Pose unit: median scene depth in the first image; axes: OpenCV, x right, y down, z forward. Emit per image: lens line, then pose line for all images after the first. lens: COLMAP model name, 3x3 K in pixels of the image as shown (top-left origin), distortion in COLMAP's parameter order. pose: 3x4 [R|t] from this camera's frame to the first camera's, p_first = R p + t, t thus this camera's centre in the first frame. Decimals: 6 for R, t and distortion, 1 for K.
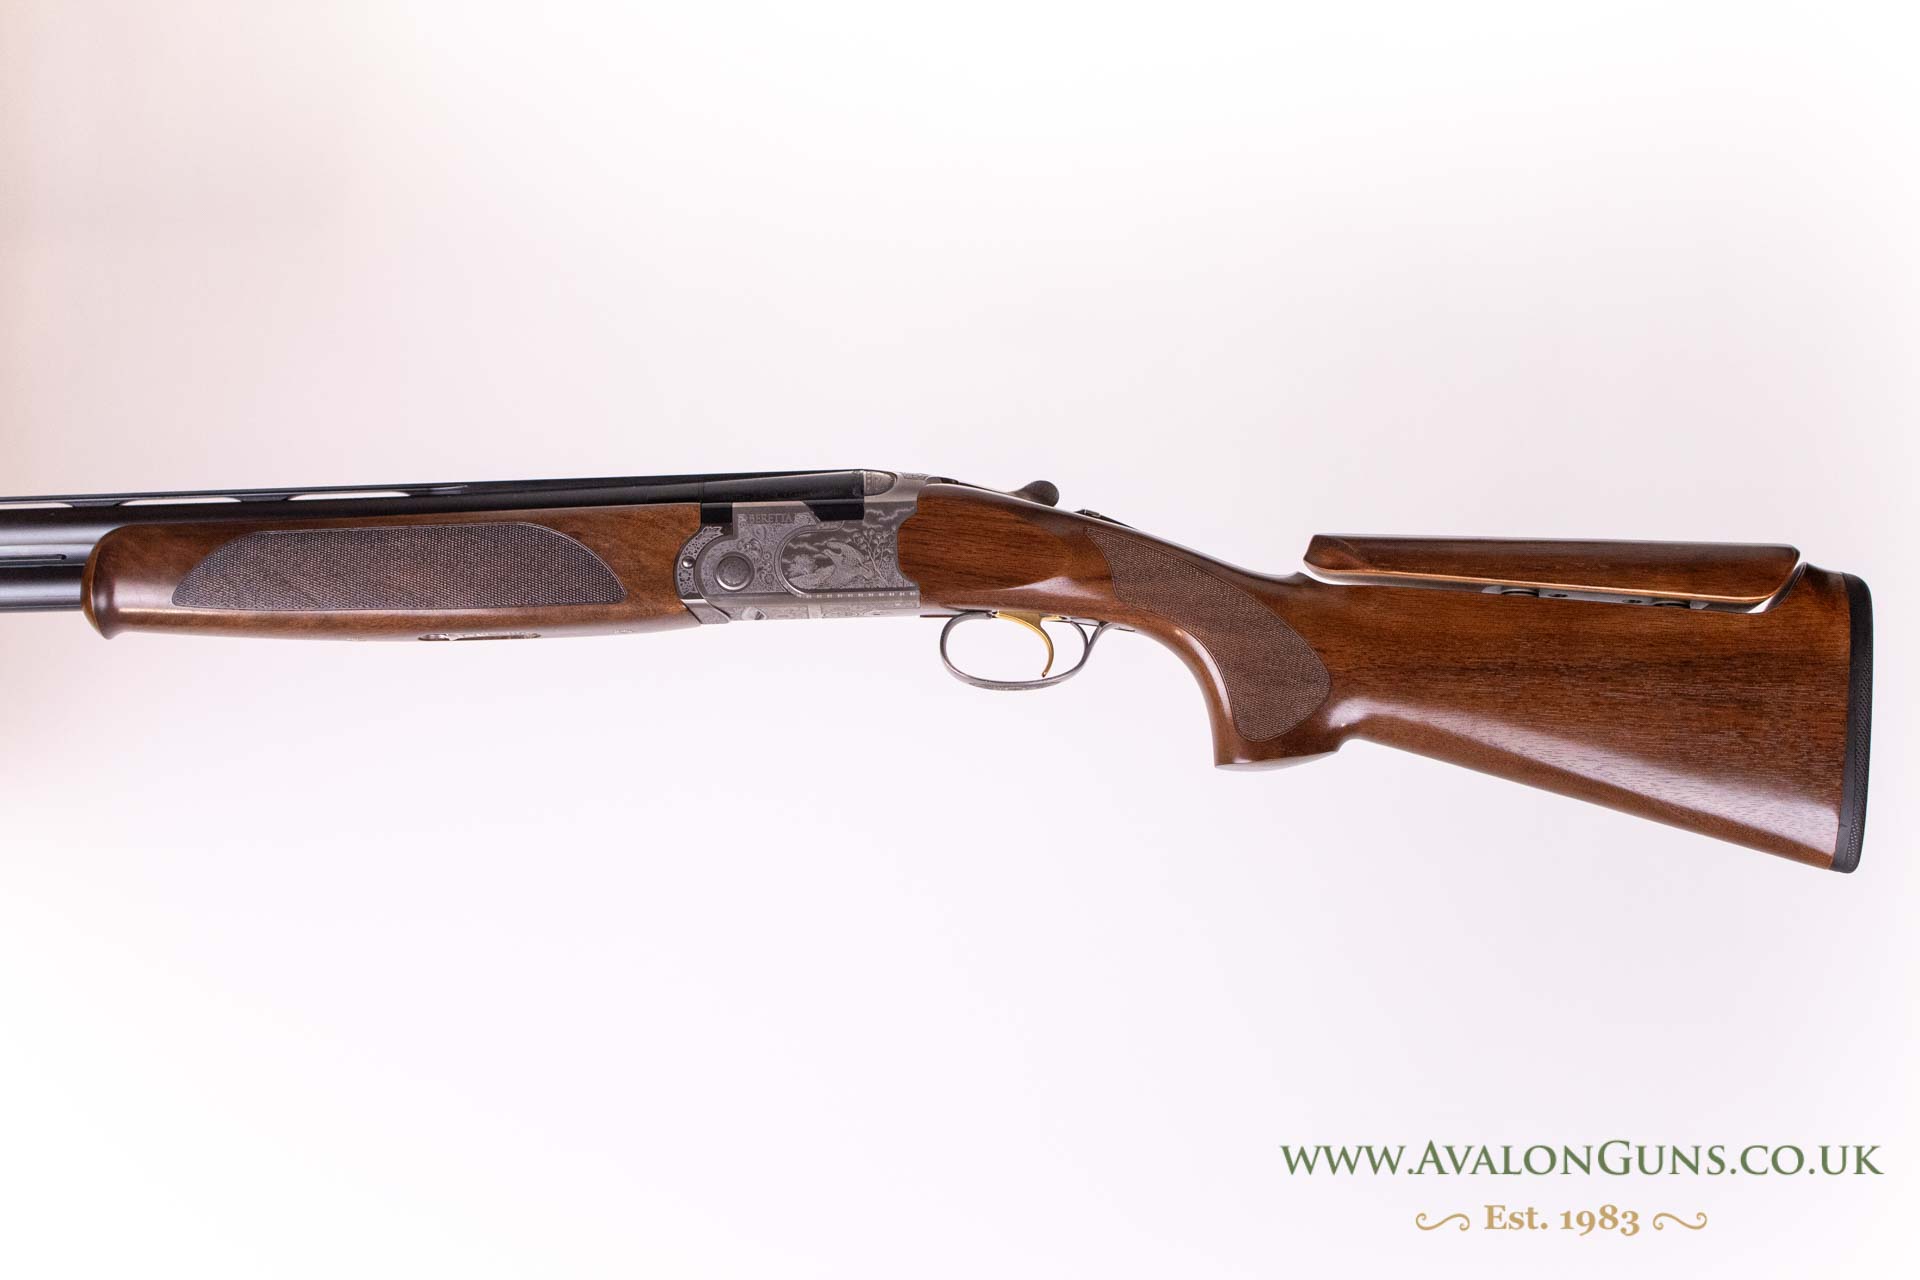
lens RADIAL K [[3055.3, 0, 959.4], [0, 3055.3, 638.0], [0, 0, 1]] dist [-0.011274, 0.000000]
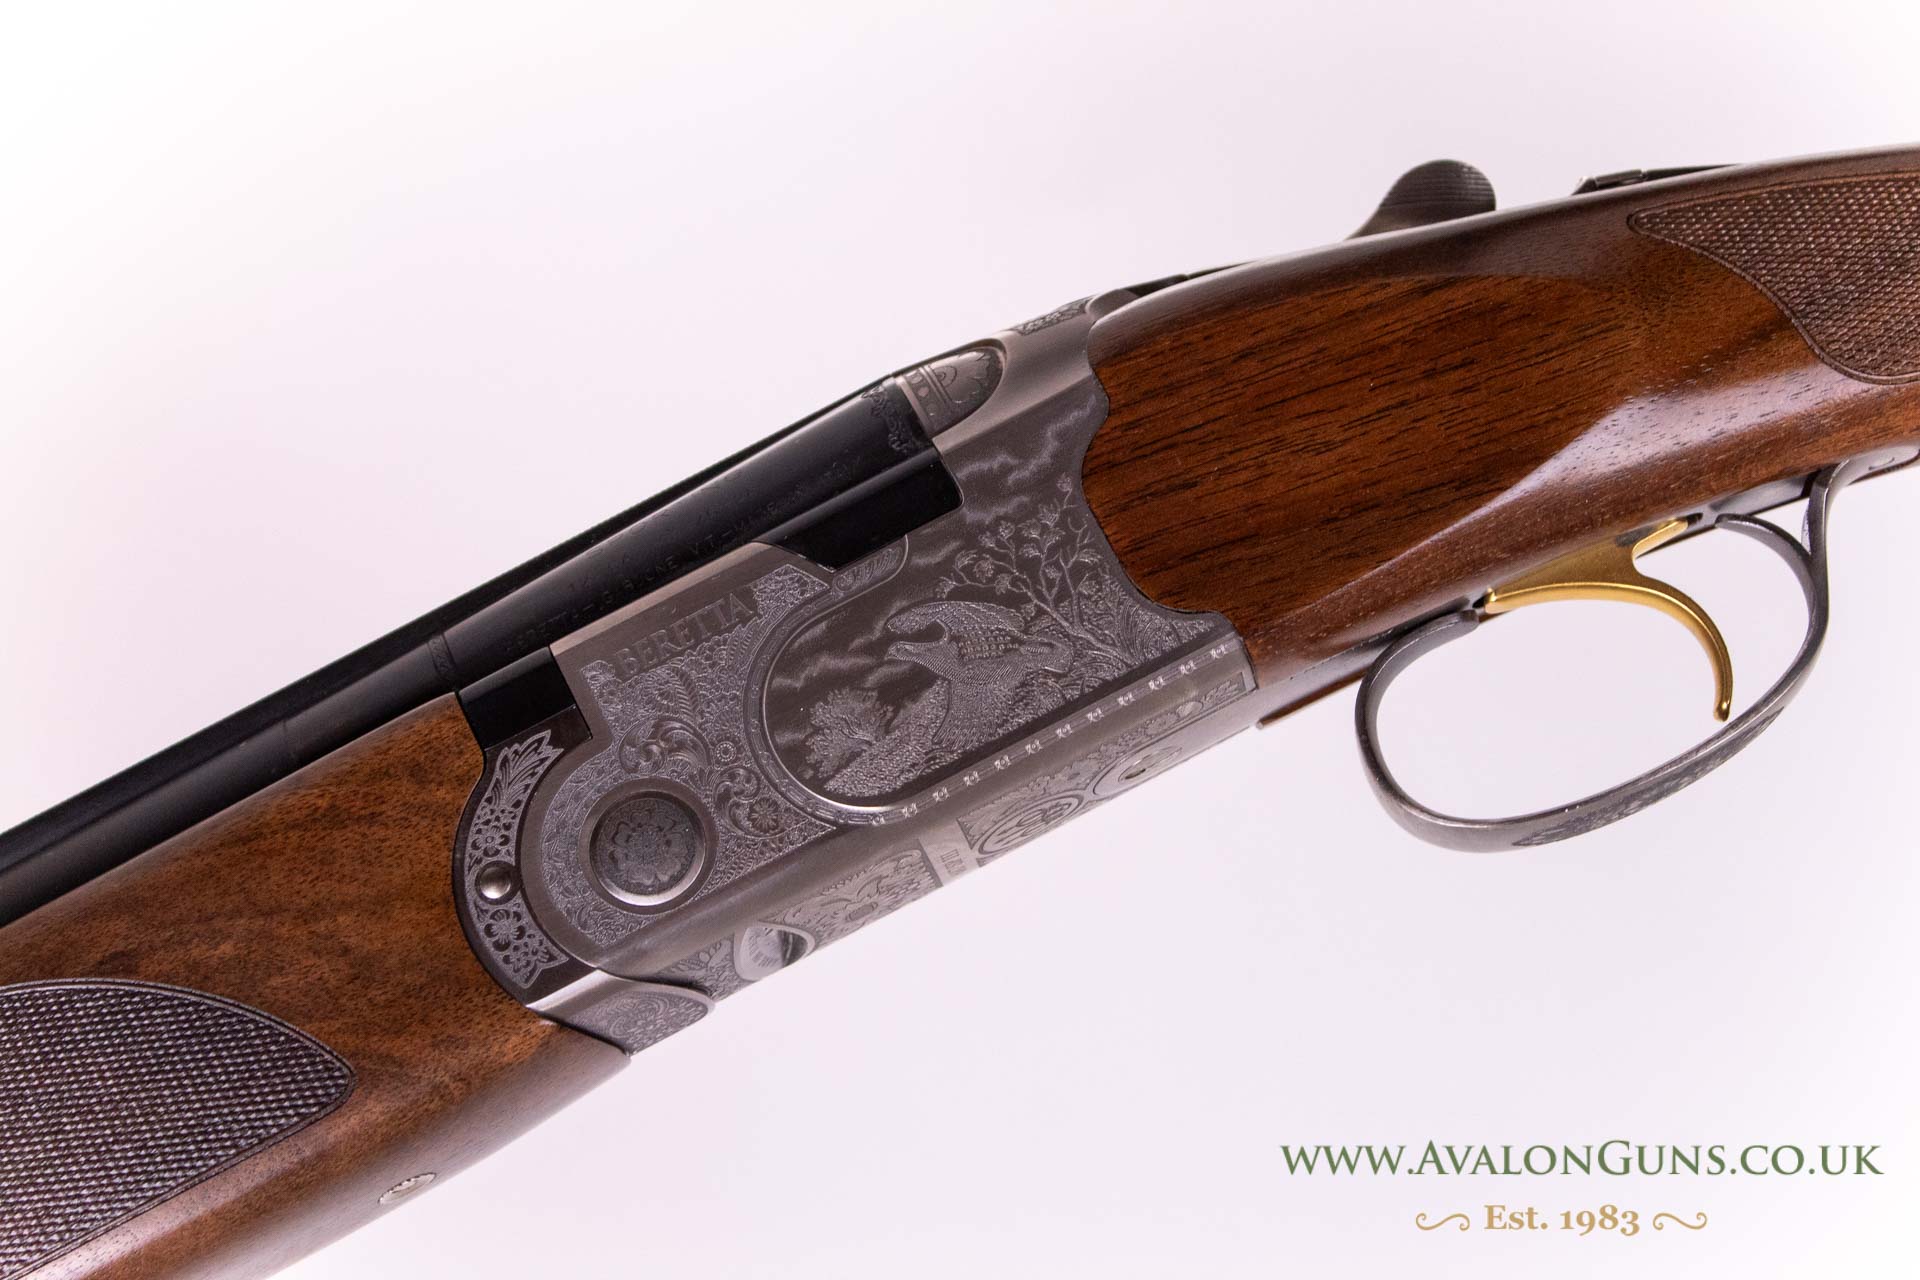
lens RADIAL K [[4059.1, 0, 960.6], [0, 4059.1, 641.5], [0, 0, 1]] dist [0.030294, 0.000000]
pose [[0.900416, -0.435027, 0.001465, -0.038090], [0.433267, 0.896459, -0.092958, 0.010572], [0.039126, 0.084336, 0.995669, 0.602637]]
